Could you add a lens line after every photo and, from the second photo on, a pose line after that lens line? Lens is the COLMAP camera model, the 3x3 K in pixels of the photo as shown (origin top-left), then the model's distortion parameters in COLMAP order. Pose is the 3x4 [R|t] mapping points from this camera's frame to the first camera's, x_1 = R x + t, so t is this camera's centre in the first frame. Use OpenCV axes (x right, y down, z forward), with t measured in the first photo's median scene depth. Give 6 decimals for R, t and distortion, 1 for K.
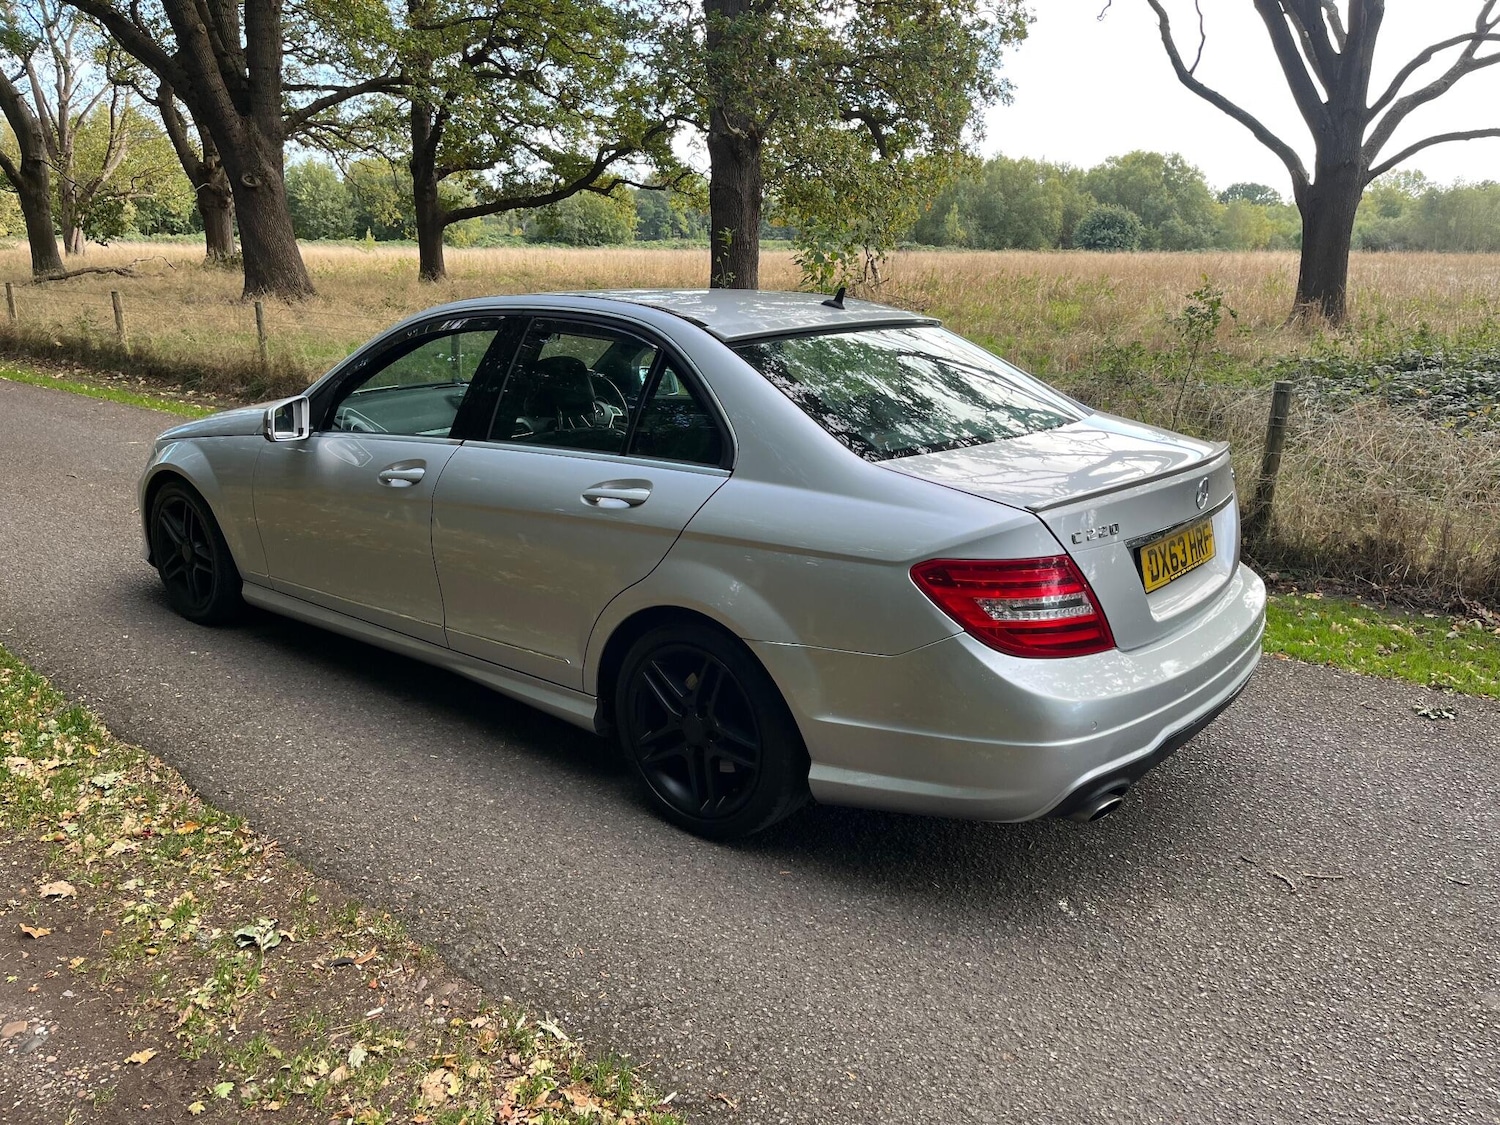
lens RADIAL K [[1263.6, 0, 737.5], [0, 1263.6, 542.4], [0, 0, 1]] dist [0.088376, -0.147870]
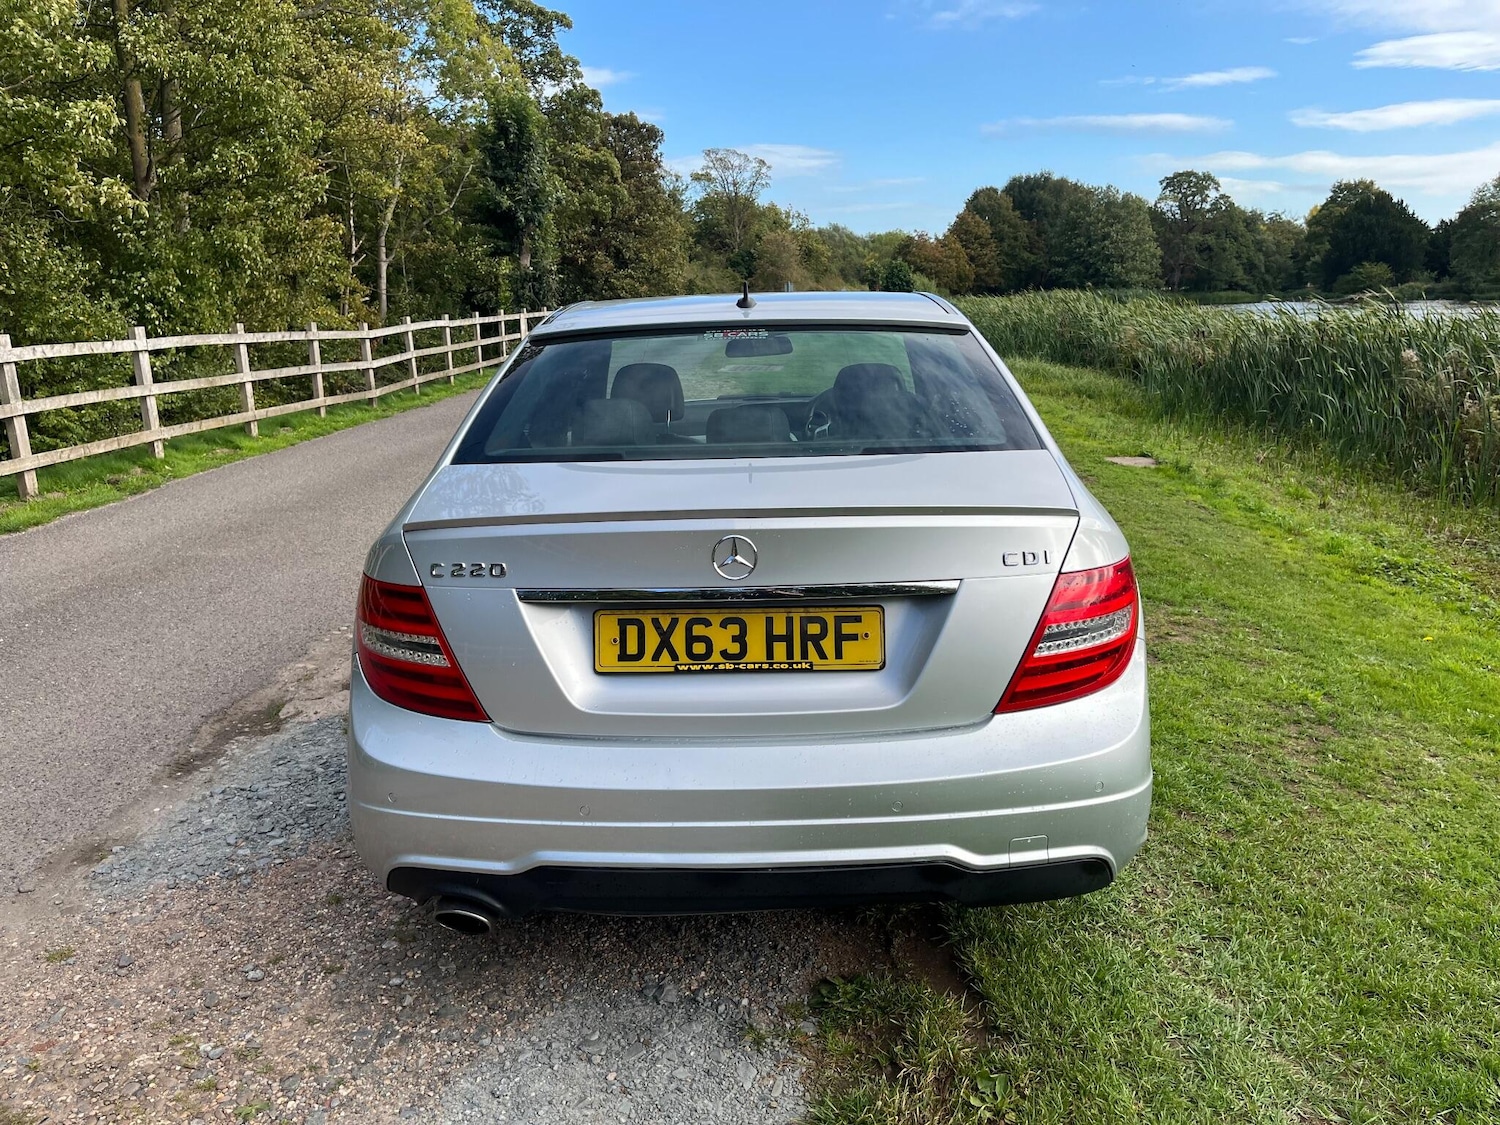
lens RADIAL K [[1194.2, 0, 750.0], [0, 1194.2, 562.5], [0, 0, 1]] dist [0.124067, -0.120611]
pose [[0.576208, 0.146479, -0.804070, 0.456510], [-0.156426, 0.985386, 0.067413, -0.041267], [0.802194, 0.086934, 0.590701, 0.326390]]
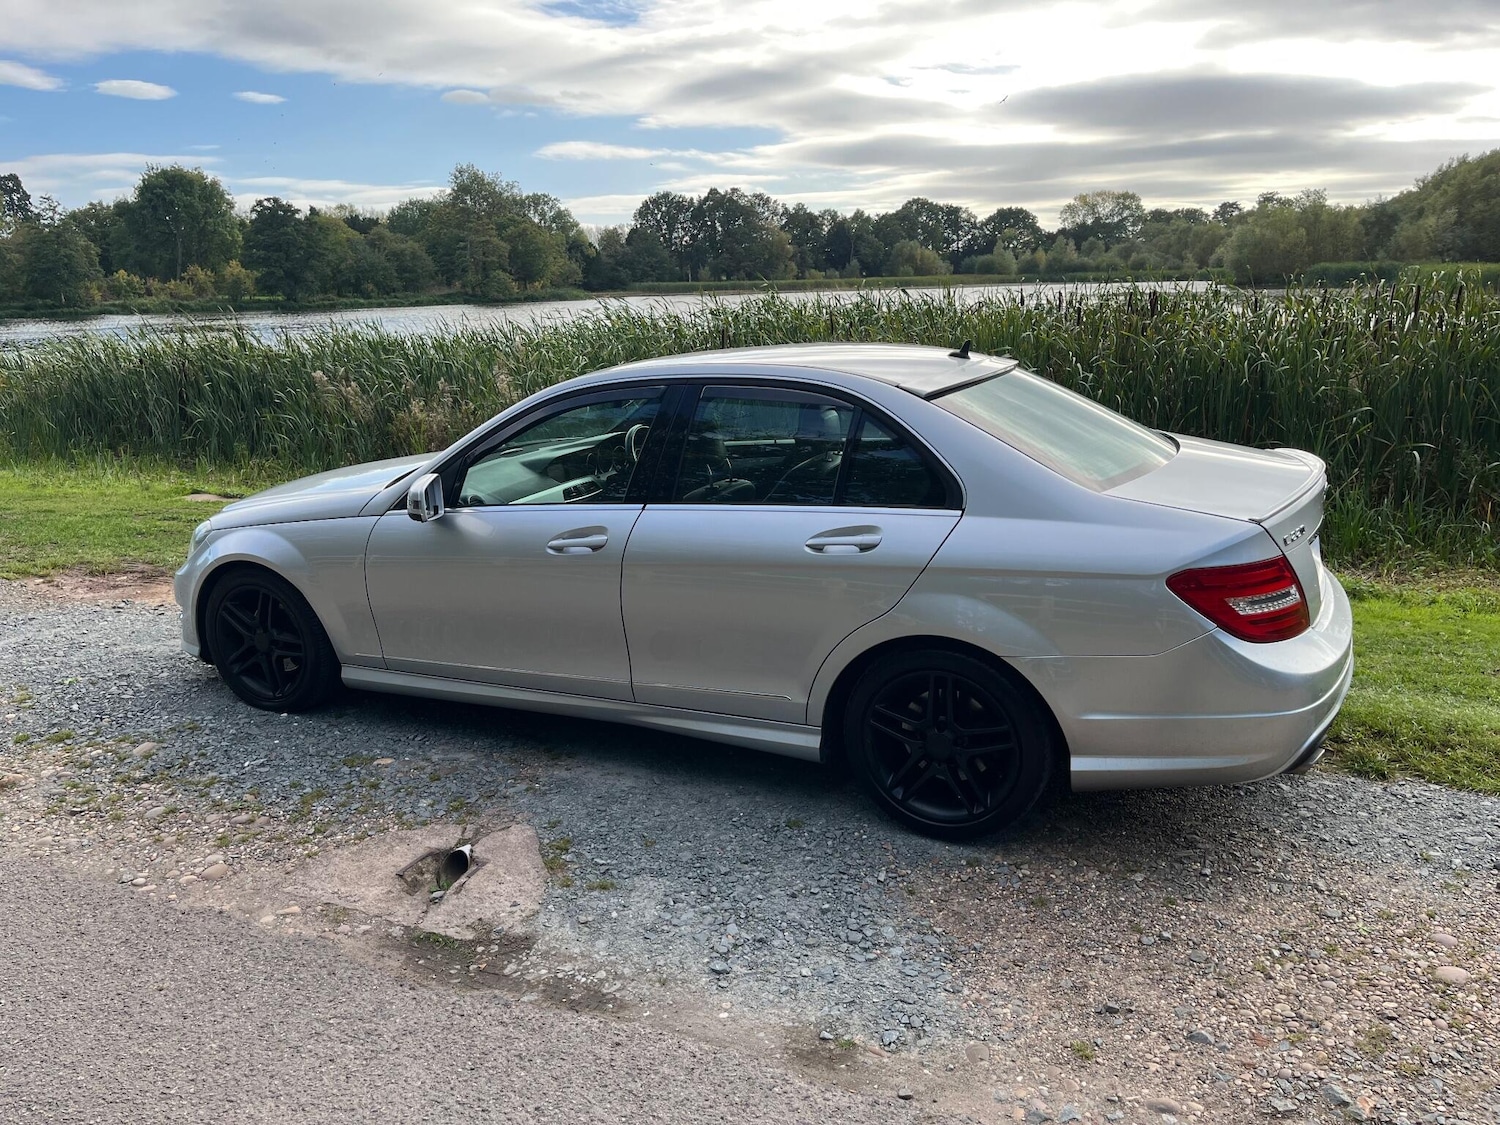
lens RADIAL K [[1263.6, 0, 737.5], [0, 1263.6, 542.4], [0, 0, 1]] dist [0.088376, -0.147870]
pose [[0.964068, -0.095816, 0.247776, -0.249298], [0.099438, 0.995042, -0.002112, -0.023651], [-0.246345, 0.026675, 0.968815, -0.023806]]
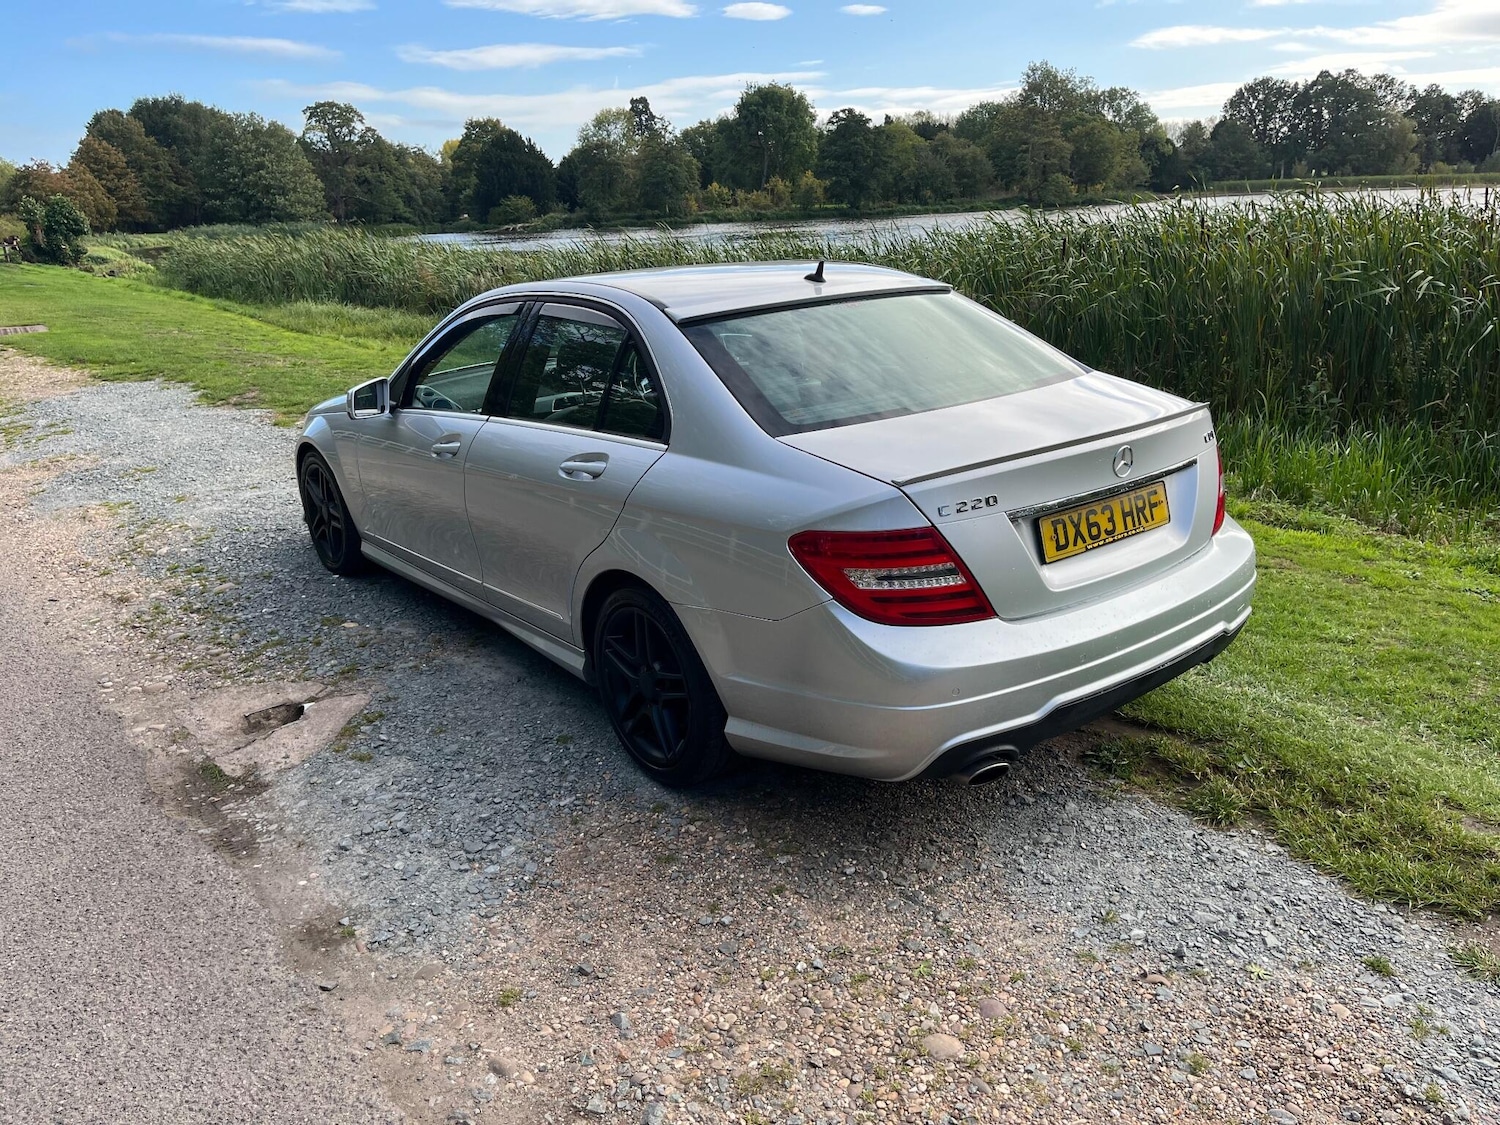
lens RADIAL K [[1263.6, 0, 737.5], [0, 1263.6, 542.4], [0, 0, 1]] dist [0.088376, -0.147870]
pose [[0.970391, 0.004843, -0.241491, 0.161822], [0.005802, 0.999043, 0.043350, -0.010535], [0.241470, -0.043467, 0.969434, -0.016216]]
